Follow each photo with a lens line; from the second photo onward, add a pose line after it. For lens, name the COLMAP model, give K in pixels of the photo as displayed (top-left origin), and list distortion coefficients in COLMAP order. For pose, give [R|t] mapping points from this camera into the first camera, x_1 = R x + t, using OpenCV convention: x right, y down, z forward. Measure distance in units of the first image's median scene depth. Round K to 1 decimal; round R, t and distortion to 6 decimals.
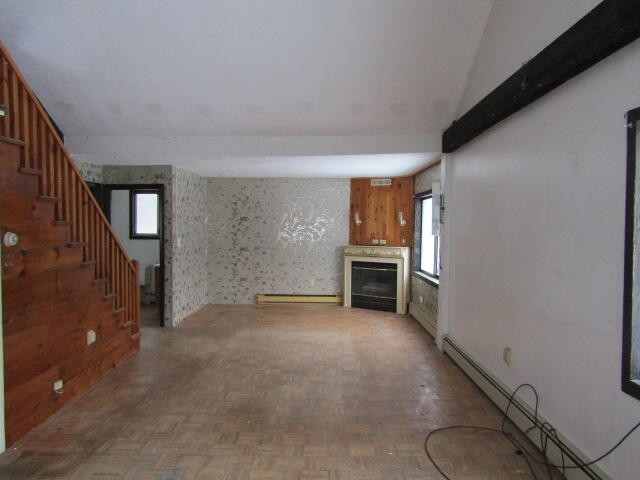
lens RADIAL K [[455.3, 0, 319.9], [0, 455.3, 240.9], [0, 0, 1]] dist [0.004346, 0.000106]
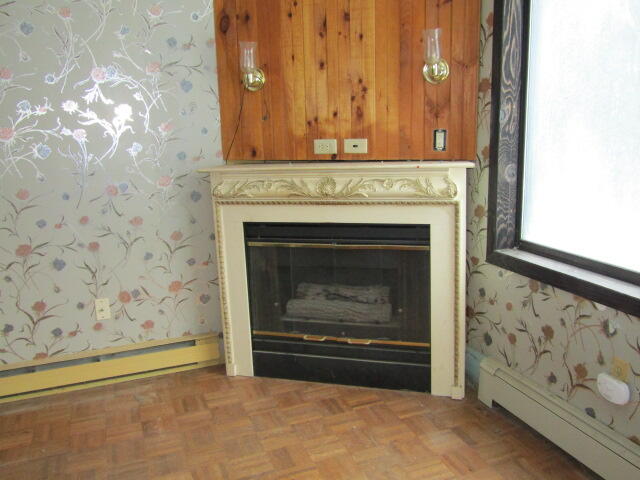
lens RADIAL K [[617.7, 0, 317.6], [0, 617.7, 242.7], [0, 0, 1]] dist [-0.002606, 0.000000]
pose [[0.931006, -0.121706, 0.344114, -0.021006], [0.058621, 0.980391, 0.188143, -0.012373], [-0.360265, -0.154990, 0.919885, 0.638855]]
